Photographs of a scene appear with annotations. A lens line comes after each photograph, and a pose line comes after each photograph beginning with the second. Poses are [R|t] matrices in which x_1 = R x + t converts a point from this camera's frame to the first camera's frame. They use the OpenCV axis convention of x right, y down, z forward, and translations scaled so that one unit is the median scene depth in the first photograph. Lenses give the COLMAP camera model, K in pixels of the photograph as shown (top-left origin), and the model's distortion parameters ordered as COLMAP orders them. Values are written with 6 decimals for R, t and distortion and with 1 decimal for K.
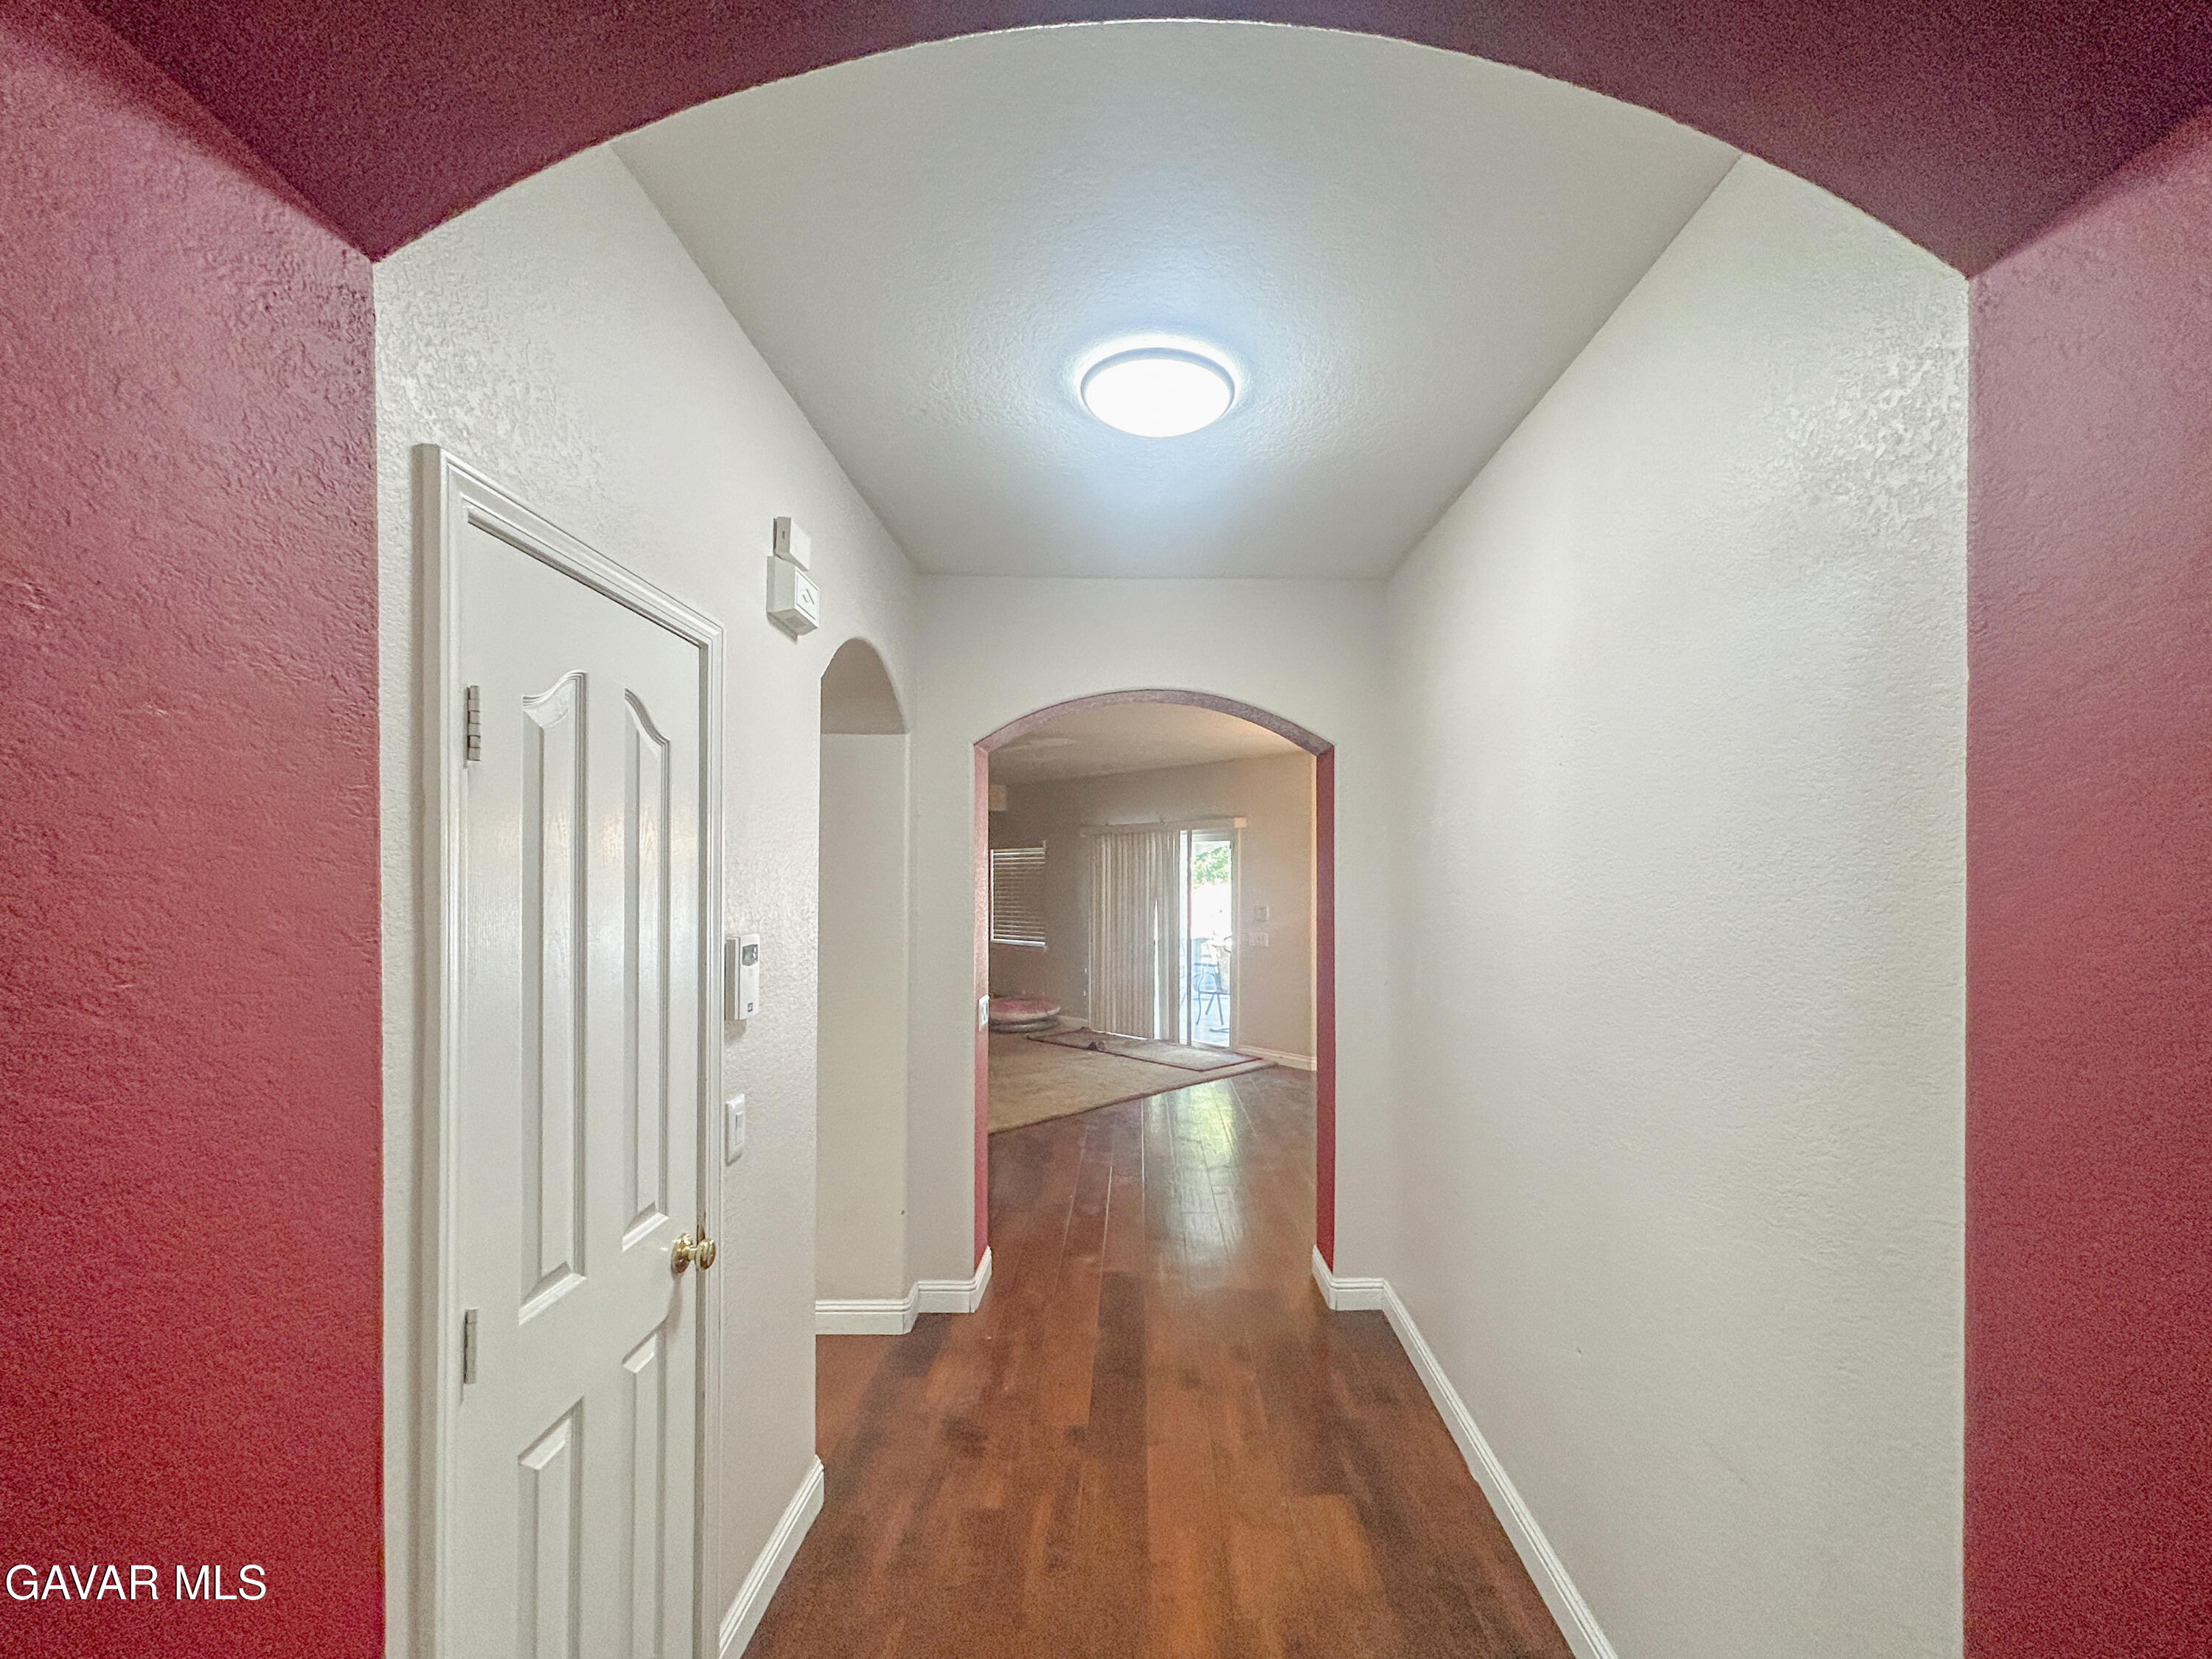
lens RADIAL K [[904.1, 0, 1099.4], [0, 904.1, 879.8], [0, 0, 1]] dist [0.014443, 0.000102]
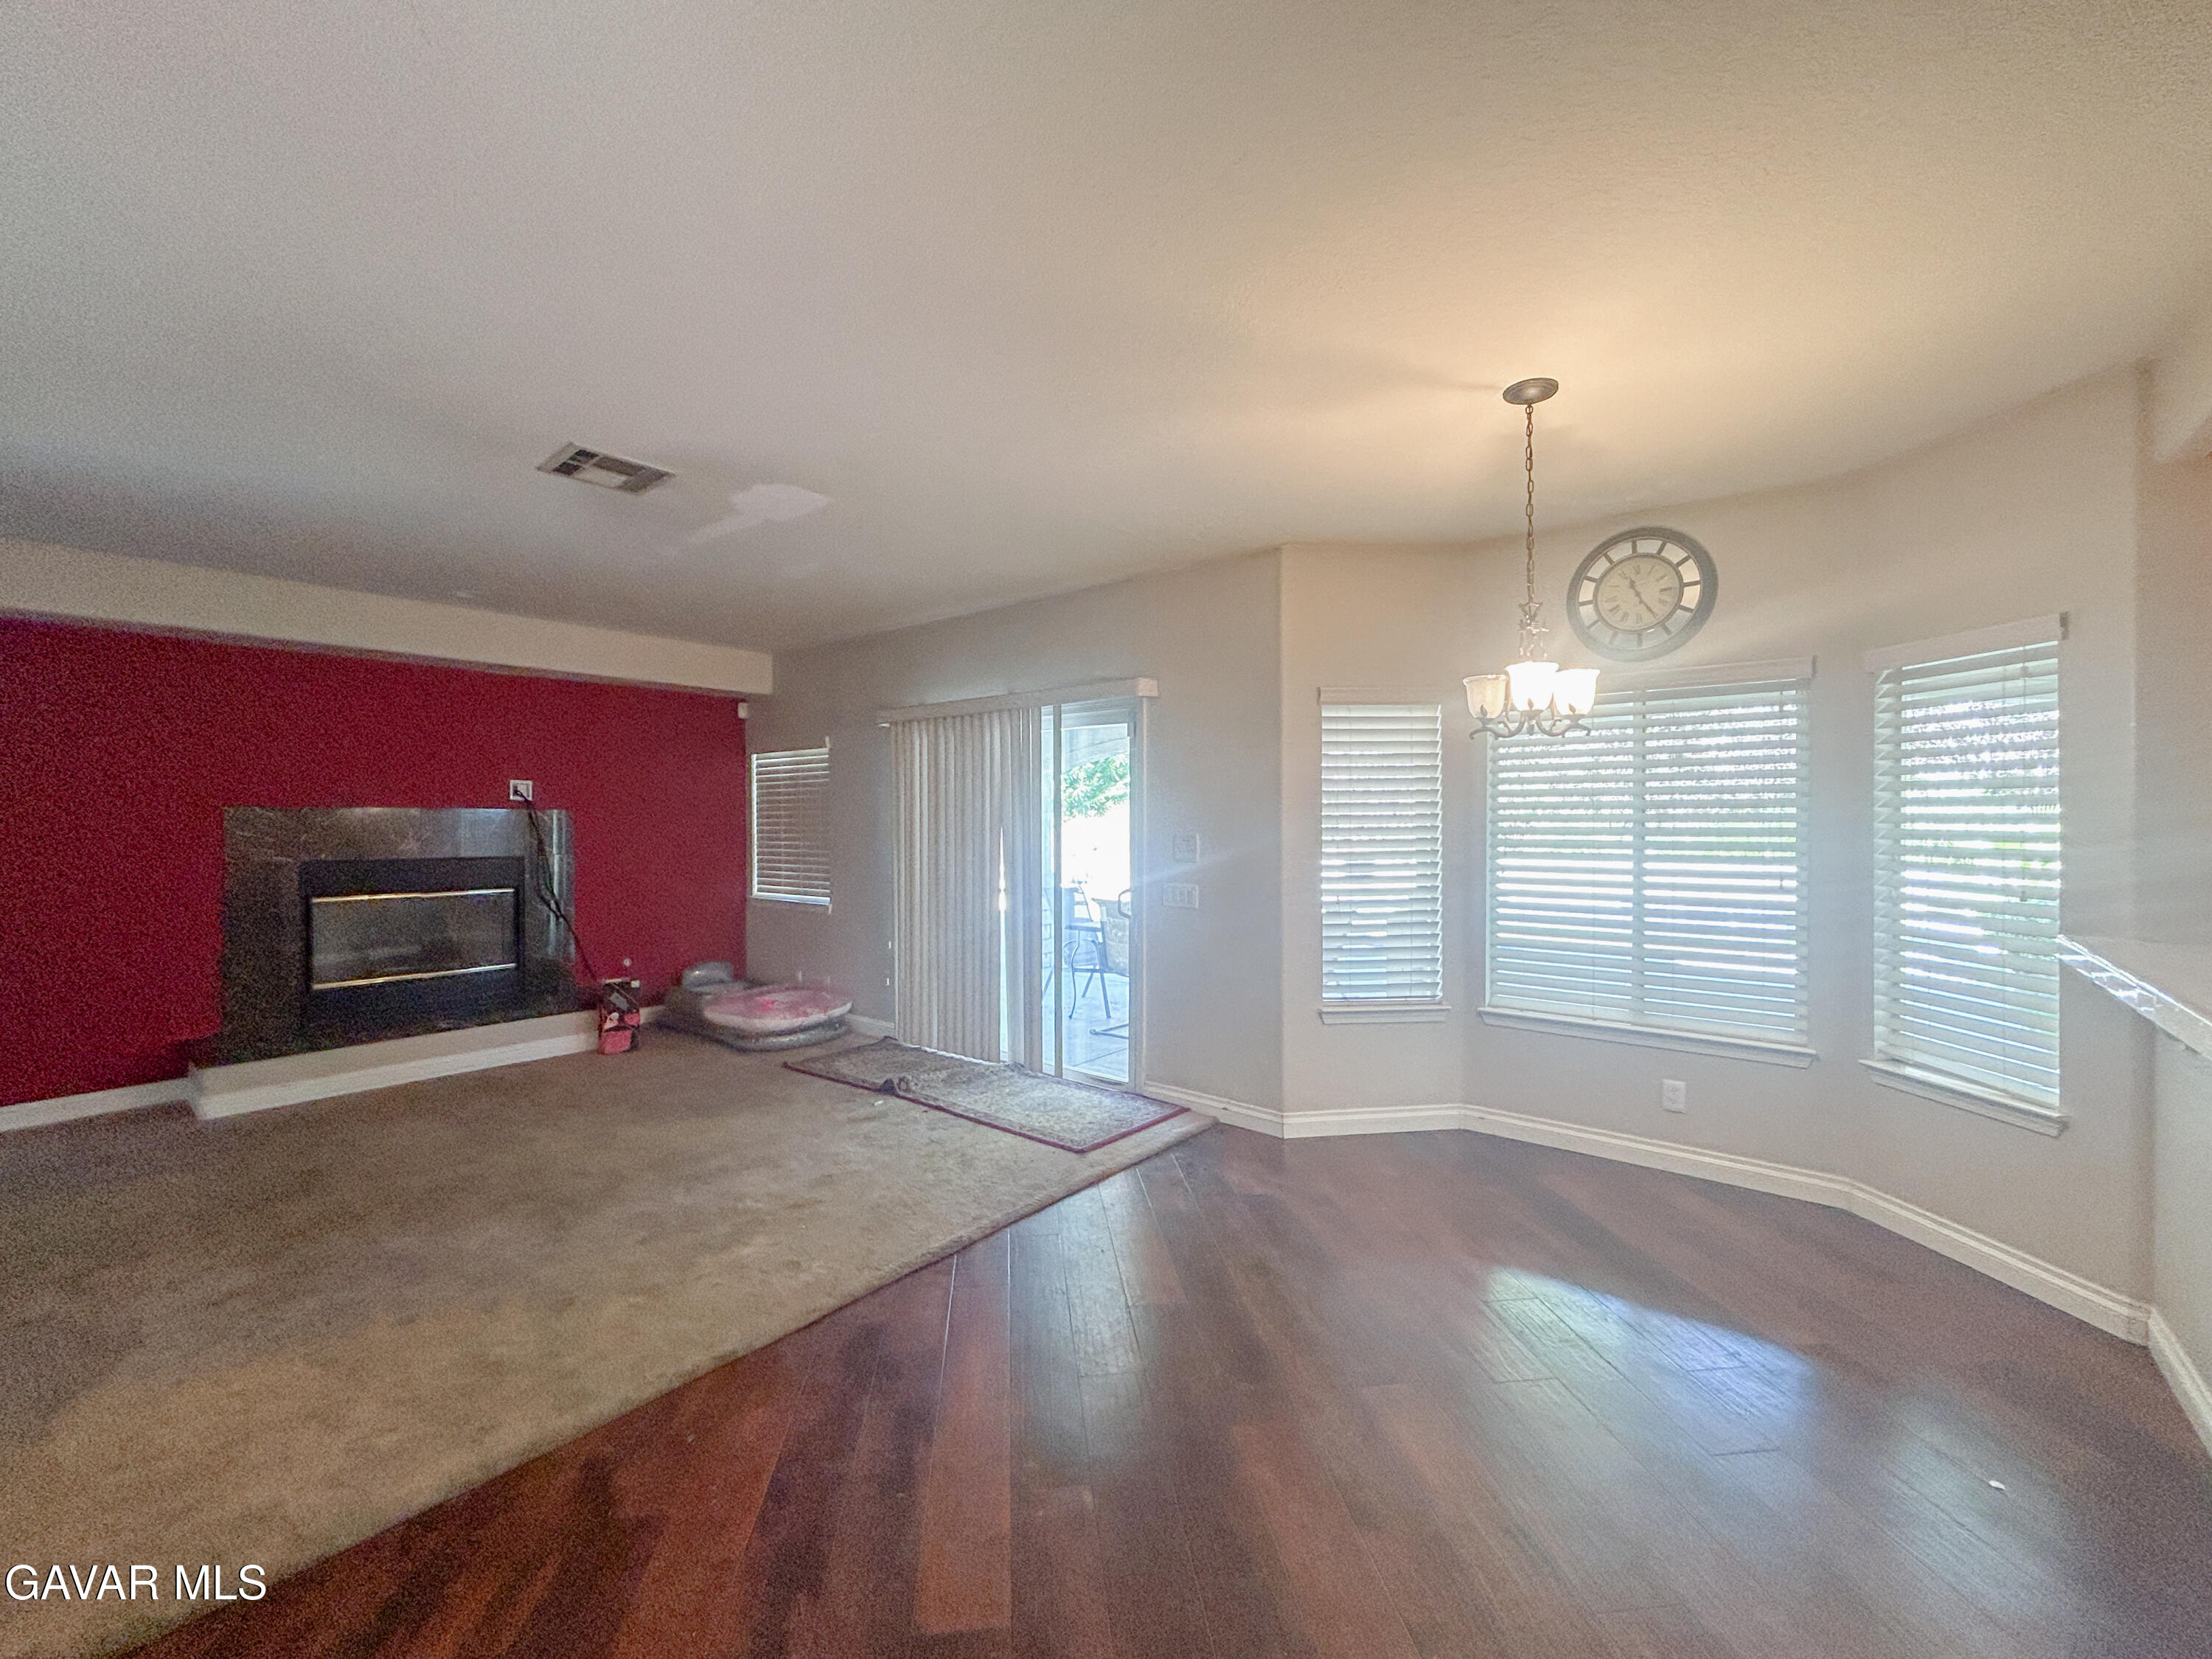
lens RADIAL K [[904.1, 0, 1104.2], [0, 904.1, 824.9], [0, 0, 1]] dist [0.014443, 0.000102]
pose [[0.988793, -0.005084, 0.149210, 0.041224], [0.003891, 0.999958, 0.008290, 0.016334], [-0.149245, -0.007617, 0.988771, 0.411894]]
